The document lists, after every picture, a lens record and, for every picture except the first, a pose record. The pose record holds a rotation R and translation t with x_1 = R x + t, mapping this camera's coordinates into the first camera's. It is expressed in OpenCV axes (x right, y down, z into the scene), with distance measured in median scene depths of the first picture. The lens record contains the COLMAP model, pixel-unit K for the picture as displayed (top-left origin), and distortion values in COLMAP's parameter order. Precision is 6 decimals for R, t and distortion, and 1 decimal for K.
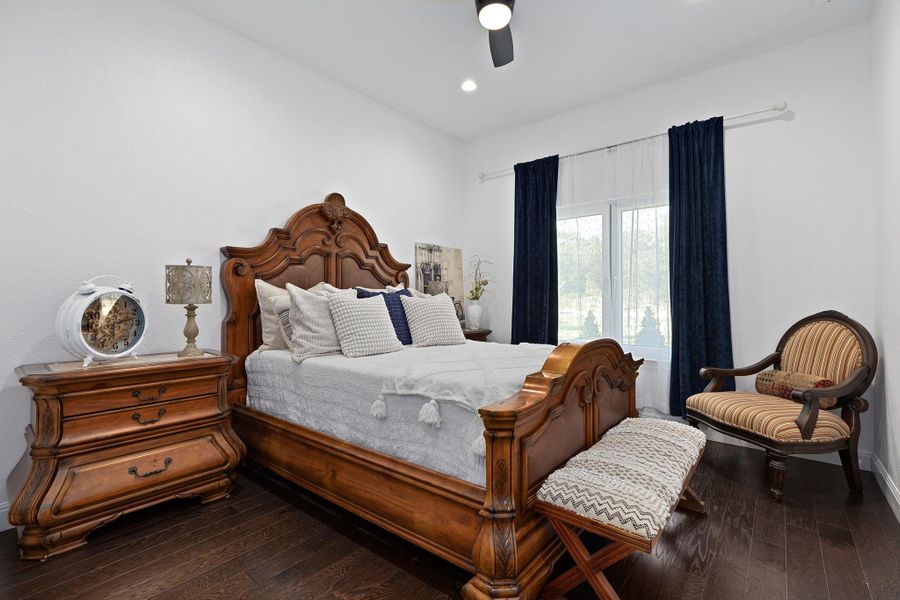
lens RADIAL K [[407.9, 0, 449.1], [0, 407.9, 303.0], [0, 0, 1]] dist [-0.004060, -0.001338]
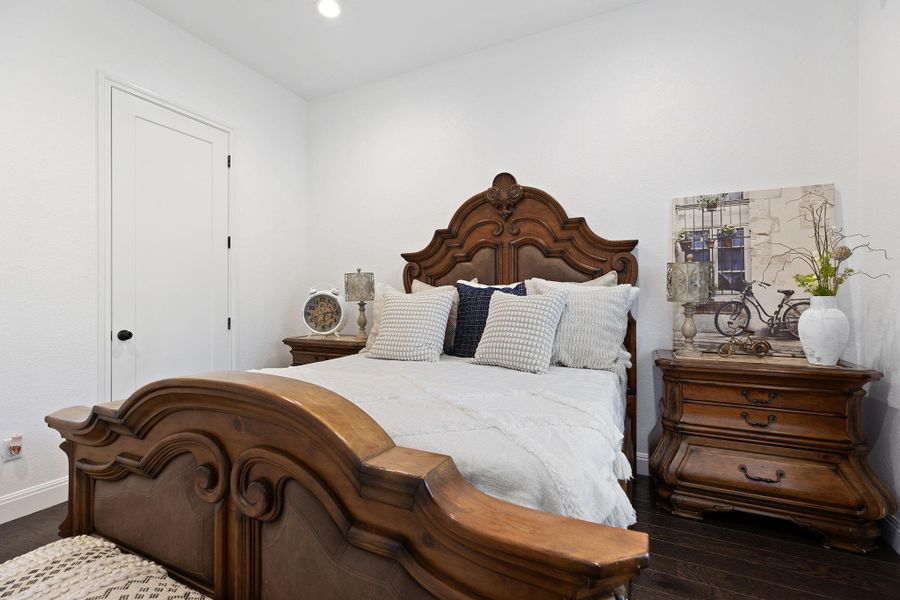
lens RADIAL K [[407.9, 0, 448.0], [0, 407.9, 292.3], [0, 0, 1]] dist [-0.004060, -0.001338]
pose [[0.219001, -0.017970, -0.975559, 0.432155], [-0.005299, 0.999794, -0.019606, -0.000983], [0.975710, 0.009463, 0.218860, 0.568204]]
